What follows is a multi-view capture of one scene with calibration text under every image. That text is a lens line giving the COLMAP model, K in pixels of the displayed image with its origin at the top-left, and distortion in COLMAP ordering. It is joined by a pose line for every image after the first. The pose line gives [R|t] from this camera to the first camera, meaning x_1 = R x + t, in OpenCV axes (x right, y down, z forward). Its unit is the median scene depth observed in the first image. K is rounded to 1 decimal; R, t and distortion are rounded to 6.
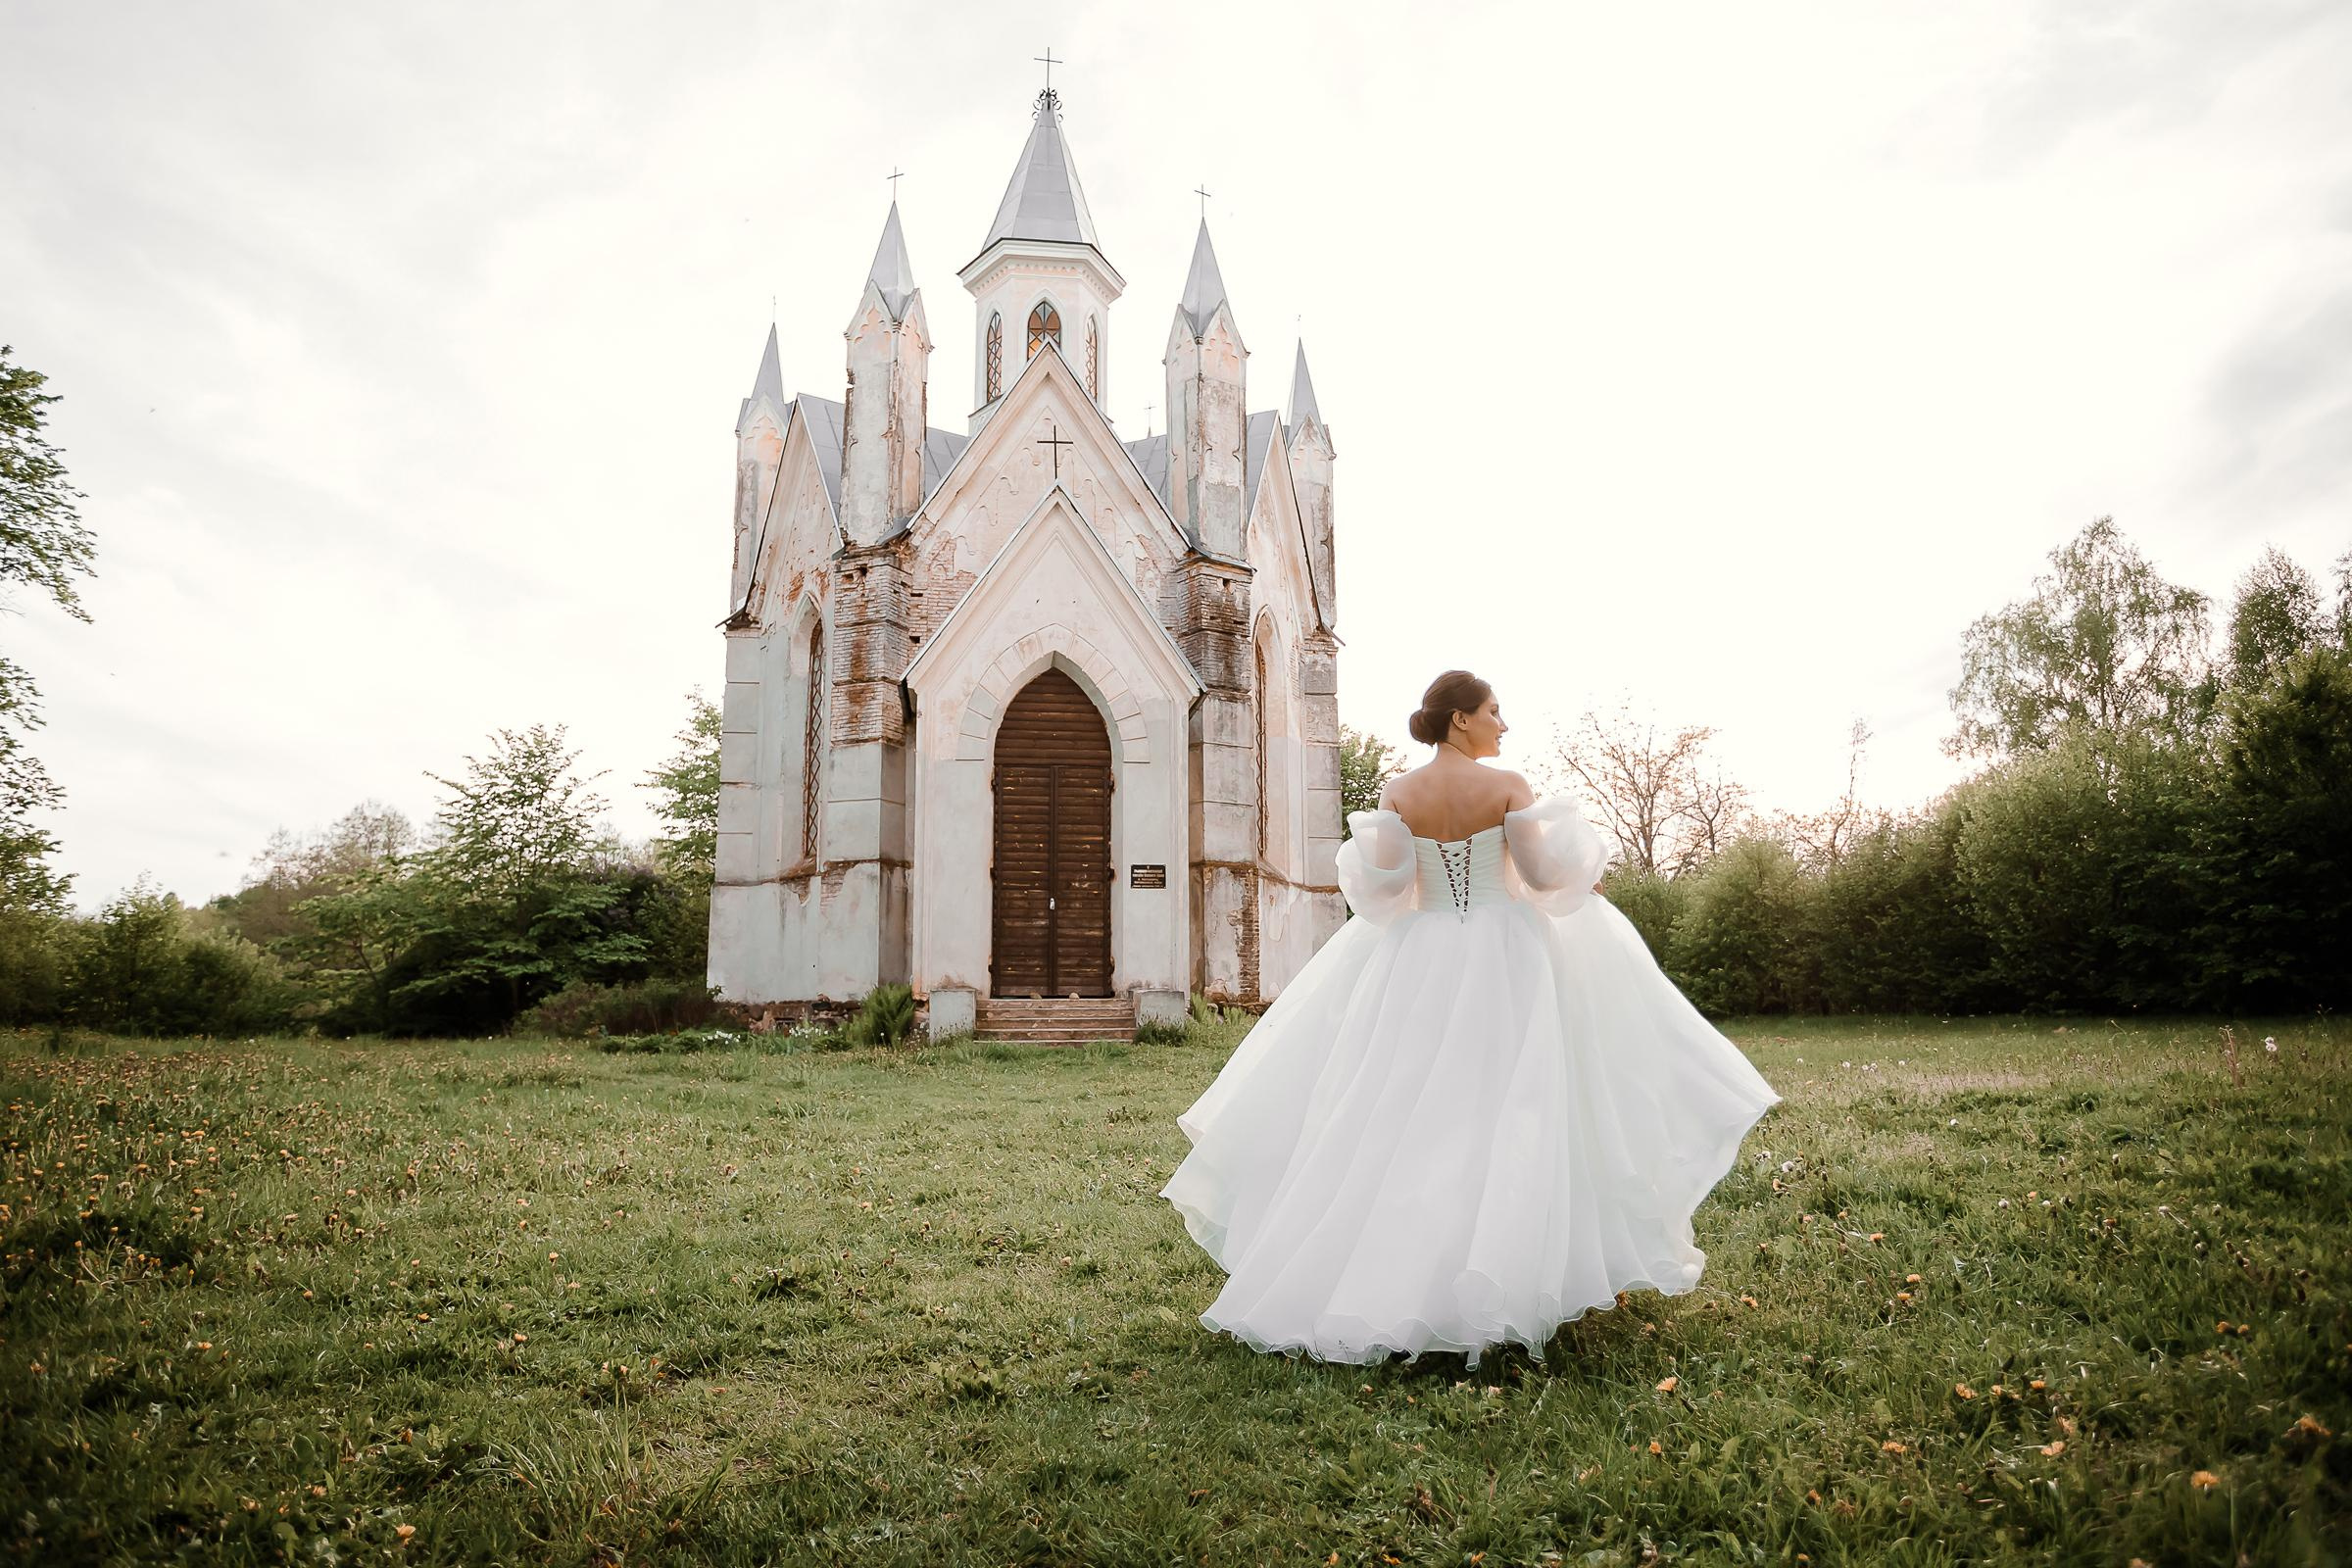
lens RADIAL K [[1448.1, 0, 1163.5], [0, 1448.1, 787.7], [0, 0, 1]] dist [-0.074550, 0.062621]
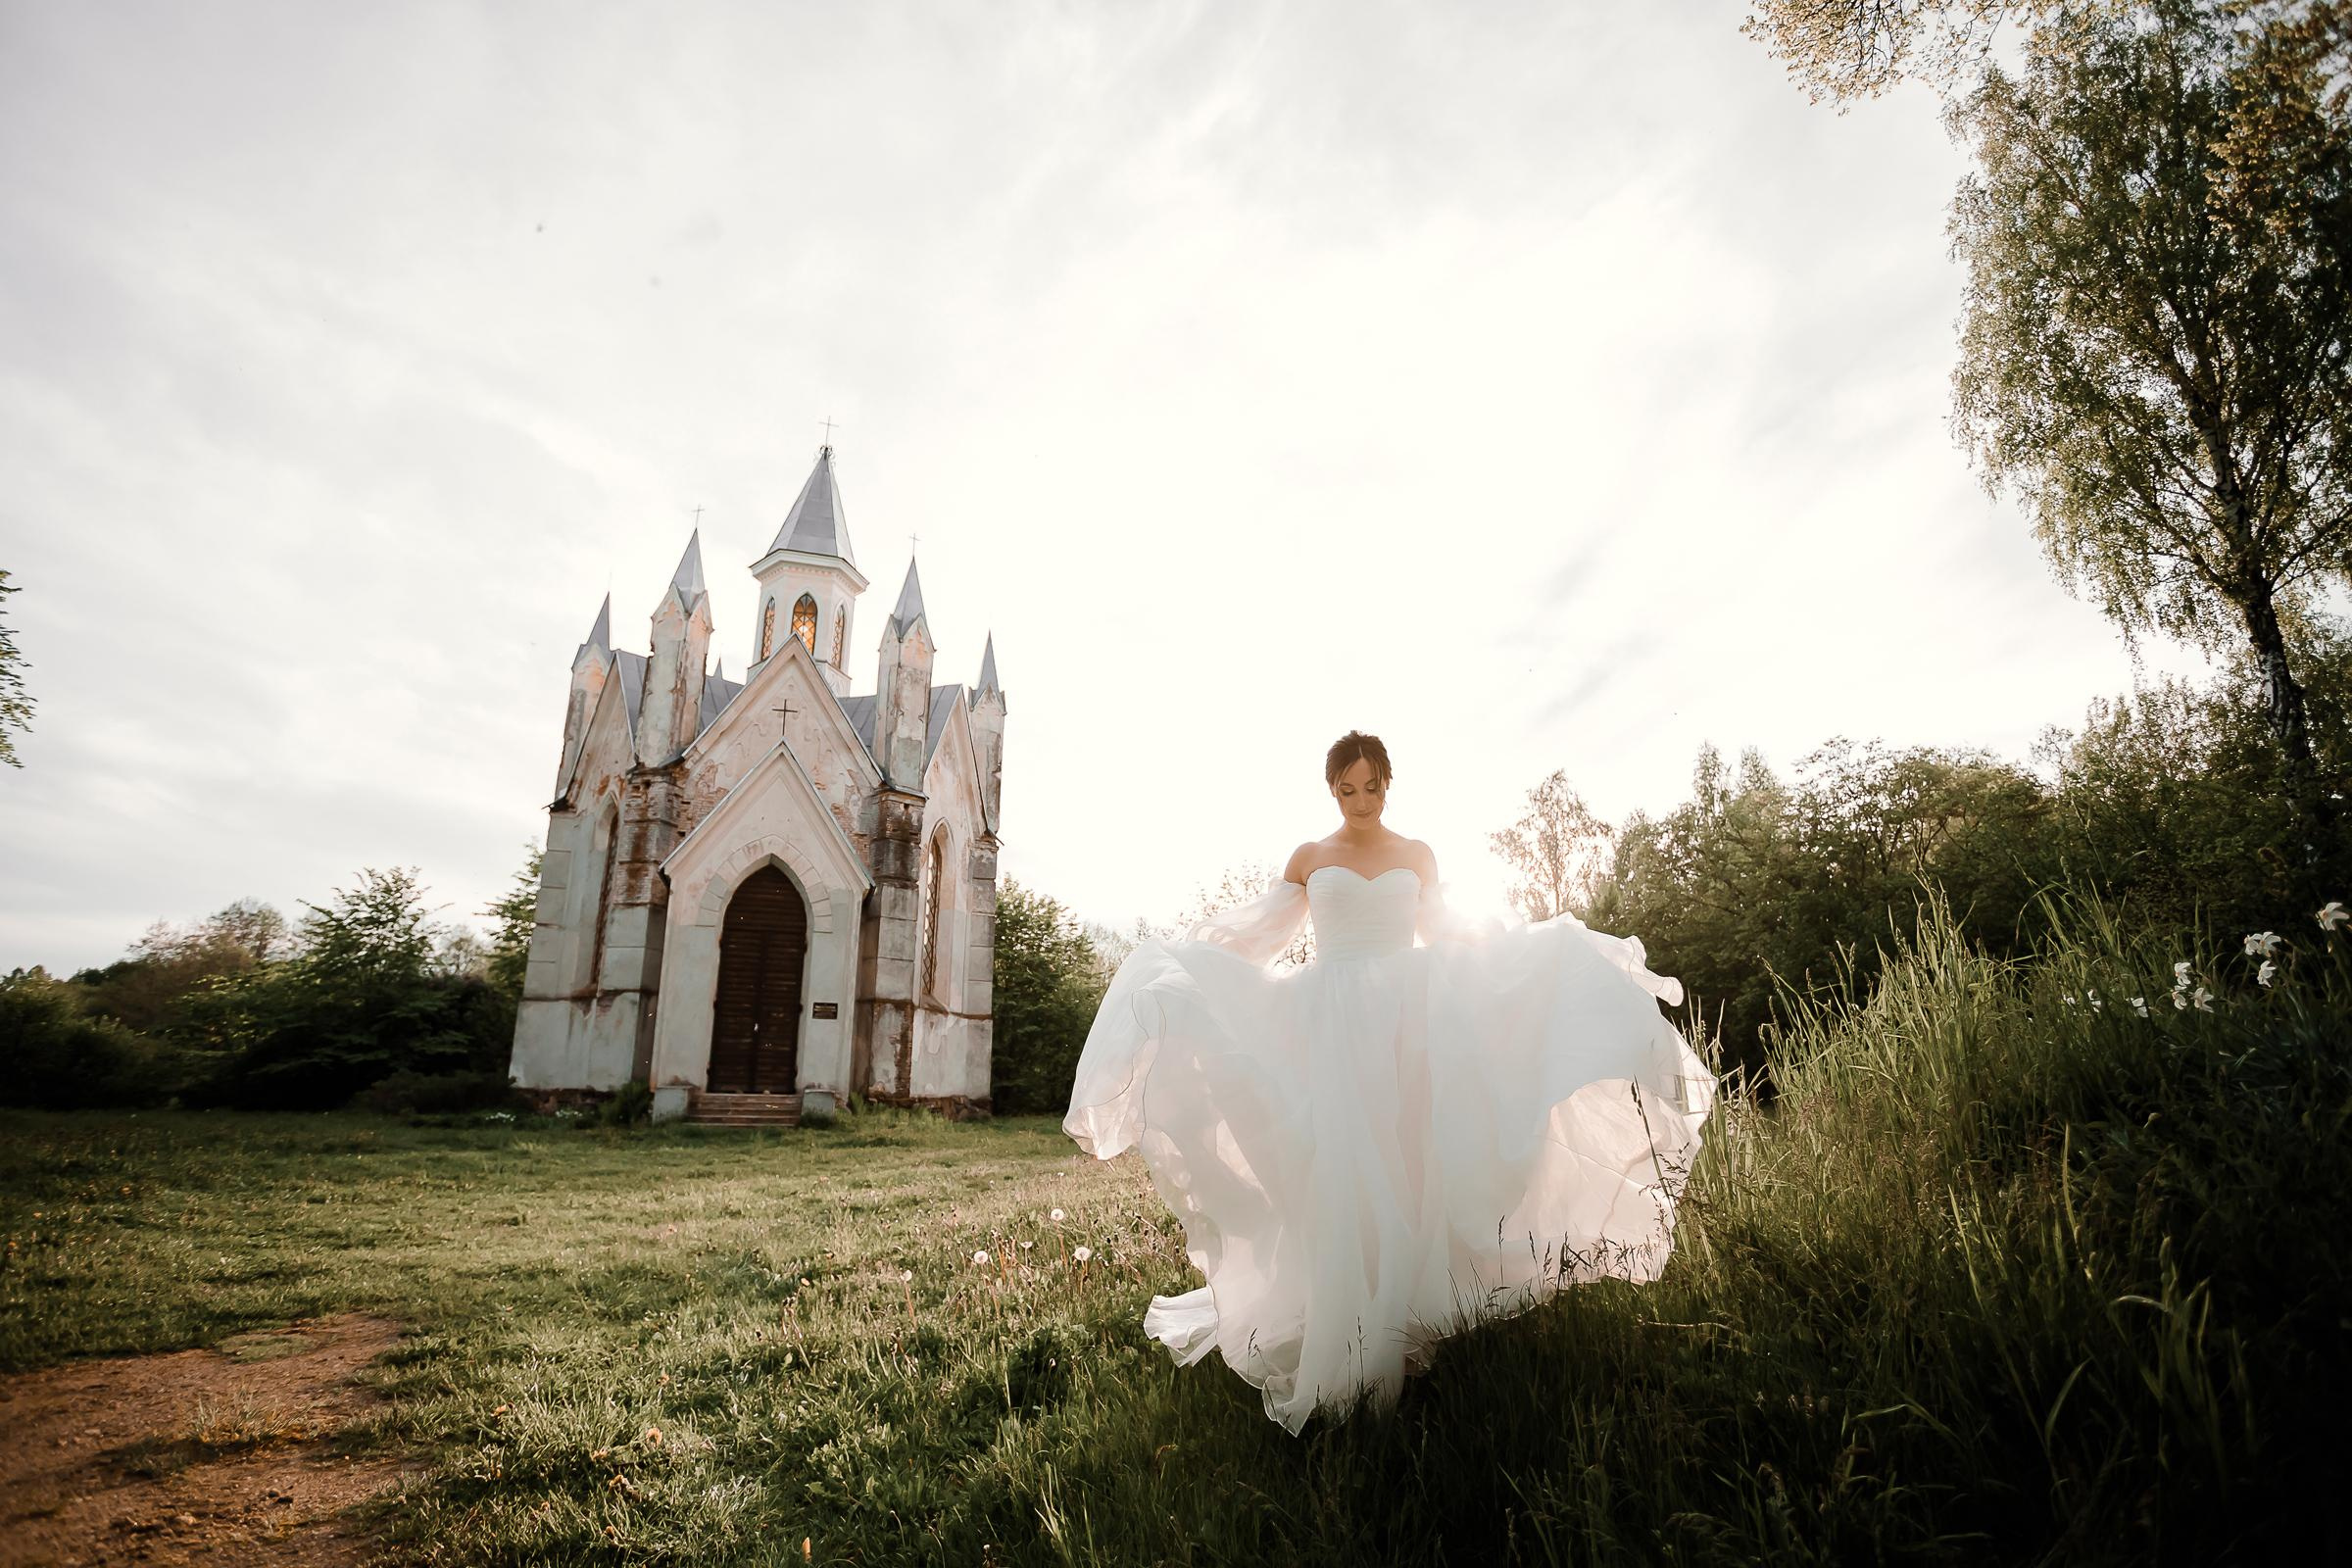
lens RADIAL K [[1158.7, 0, 1178.3], [0, 1158.7, 783.5], [0, 0, 1]] dist [-0.079785, 0.035385]
pose [[0.981993, 0.059961, 0.179150, 0.099685], [-0.039936, 0.992750, -0.113369, -0.041829], [-0.184649, 0.104173, 0.977268, -0.190189]]
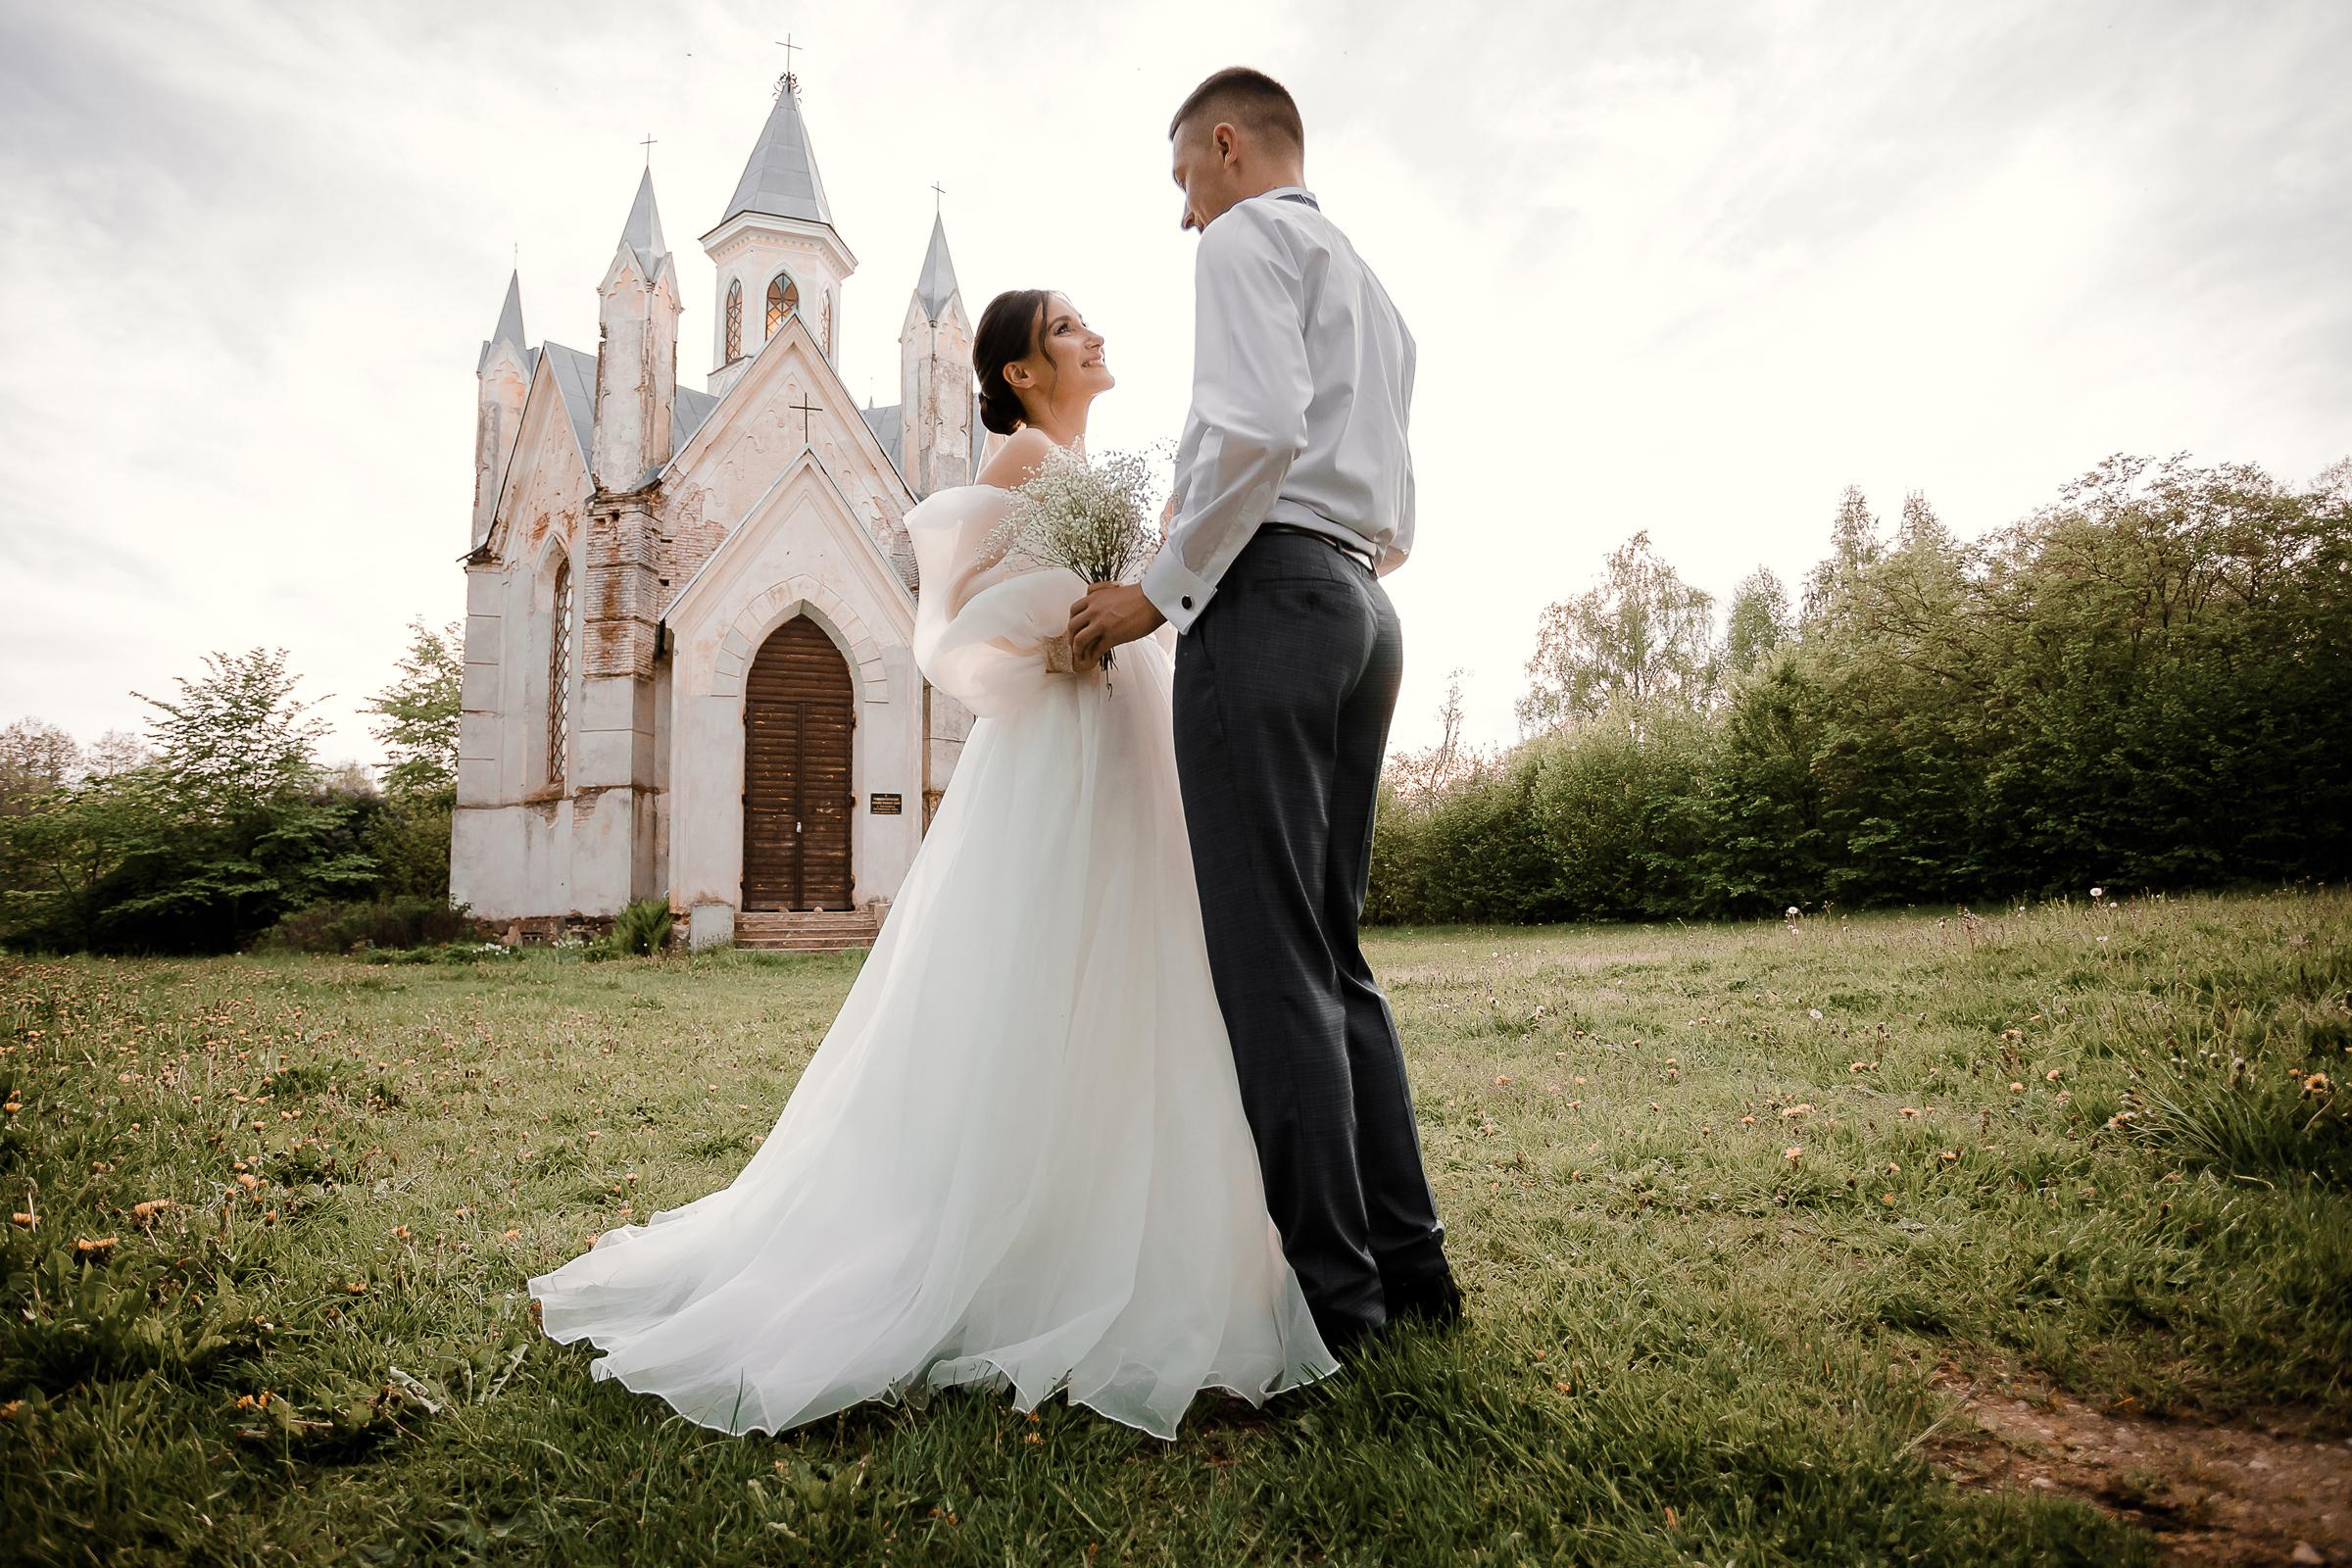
lens RADIAL K [[1301.0, 0, 1145.3], [0, 1301.0, 797.3], [0, 0, 1]] dist [-0.078777, 0.036484]
pose [[0.973006, 0.013014, 0.230414, -0.039540], [-0.025312, 0.998403, 0.050500, 0.000083], [-0.229389, -0.054969, 0.971781, -0.023847]]
